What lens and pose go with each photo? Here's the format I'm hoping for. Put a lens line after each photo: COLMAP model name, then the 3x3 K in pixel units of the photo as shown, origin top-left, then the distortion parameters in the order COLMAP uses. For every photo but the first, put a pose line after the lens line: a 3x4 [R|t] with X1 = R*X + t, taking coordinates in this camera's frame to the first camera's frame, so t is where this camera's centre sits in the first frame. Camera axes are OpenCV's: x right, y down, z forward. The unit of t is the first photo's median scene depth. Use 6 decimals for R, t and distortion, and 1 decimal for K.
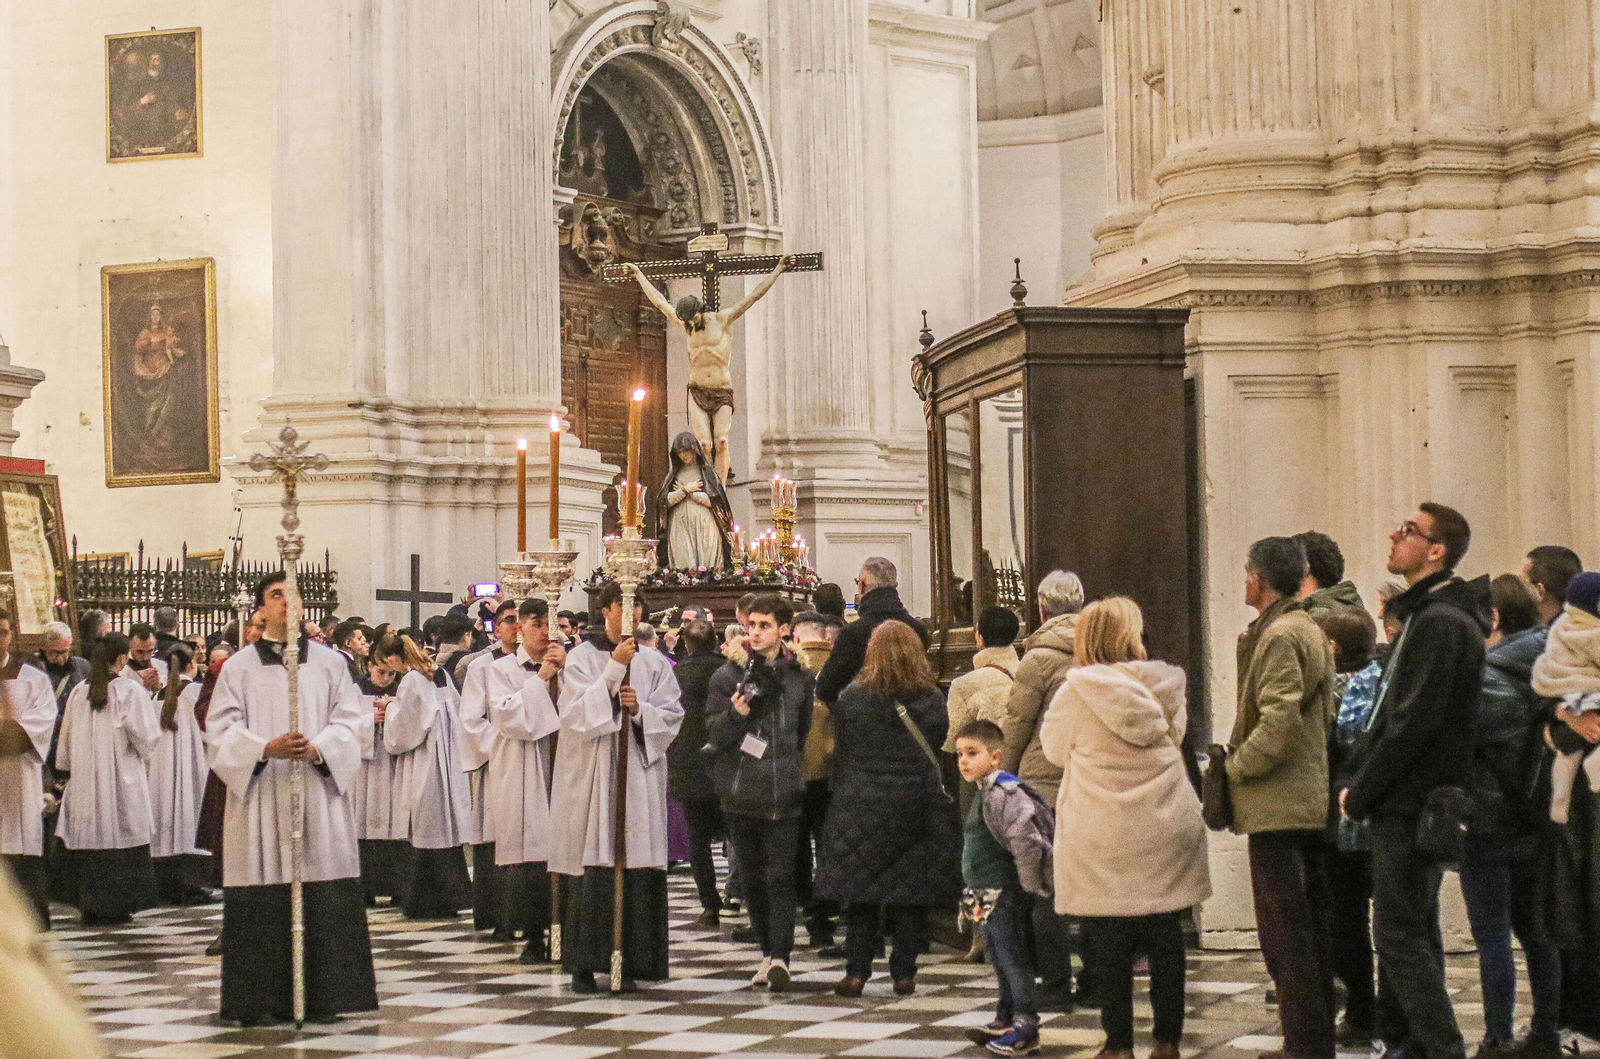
lens RADIAL K [[3092.5, 0, 799.1], [0, 3092.5, 560.0], [0, 0, 1]] dist [0.005962, 0.024313]
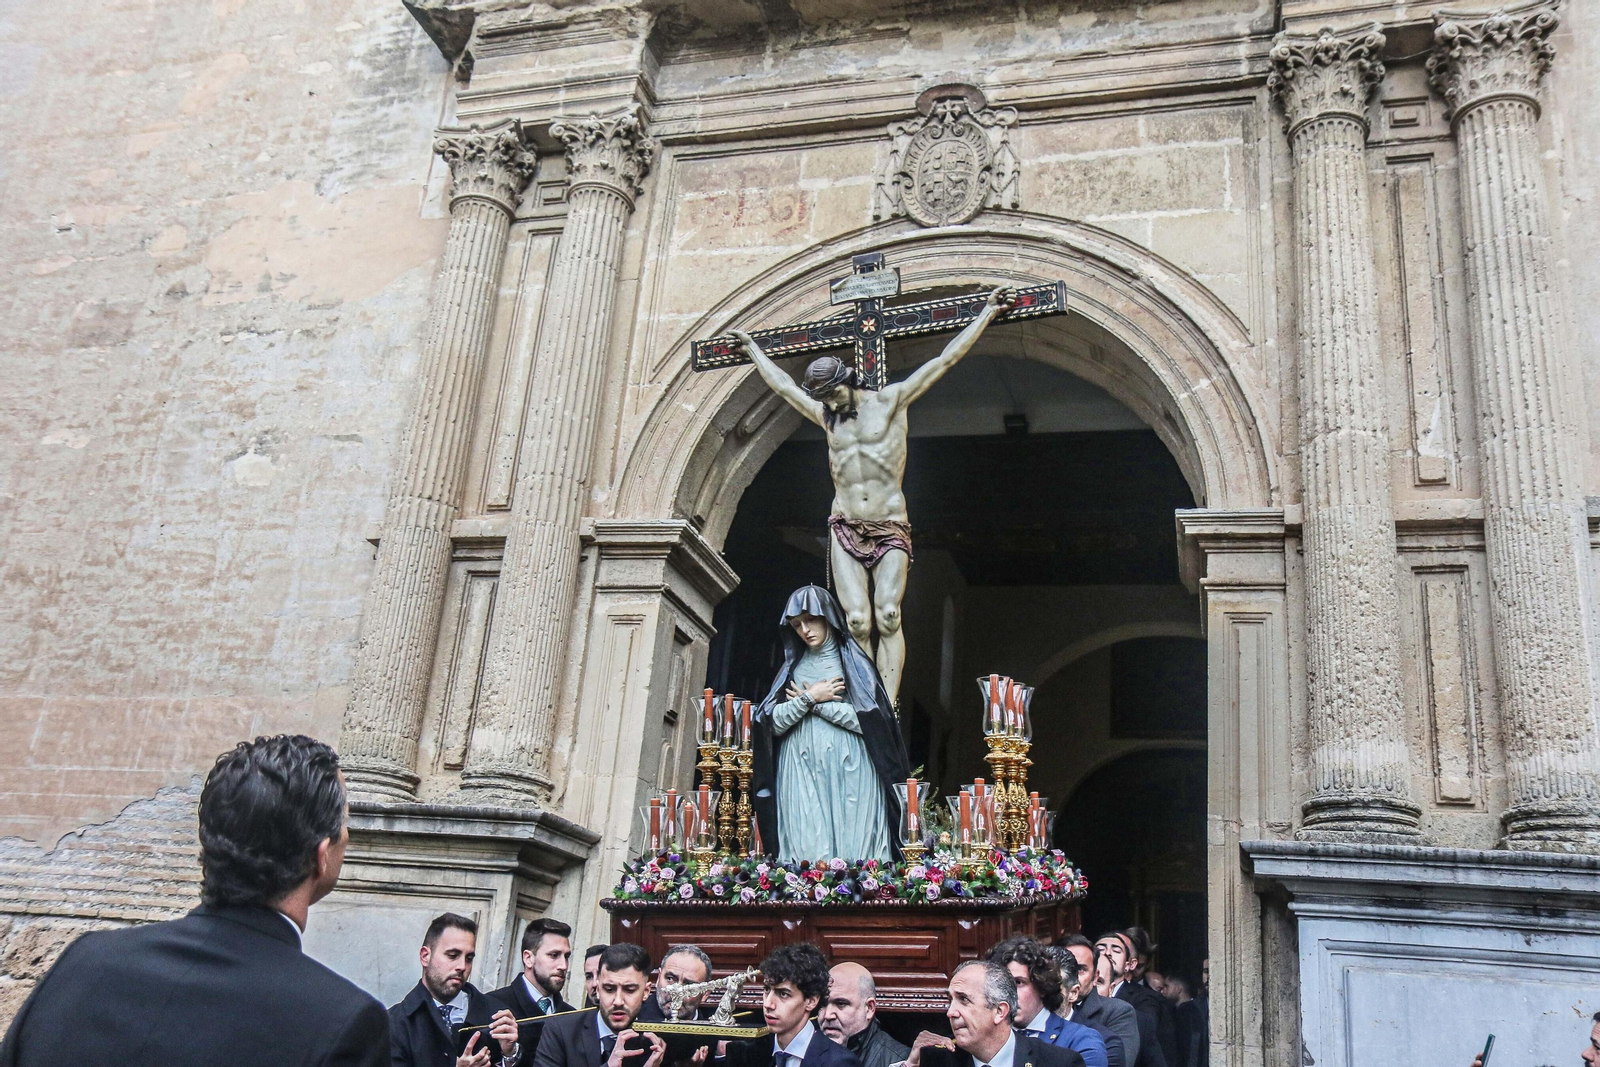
lens RADIAL K [[1424.5, 0, 810.1], [0, 1424.5, 531.7], [0, 0, 1]] dist [-0.075210, 0.168467]
pose [[0.991375, -0.026608, -0.128324, -0.006441], [0.001793, 0.981836, -0.189725, -0.005514], [0.131041, 0.187859, 0.973415, 0.753278]]
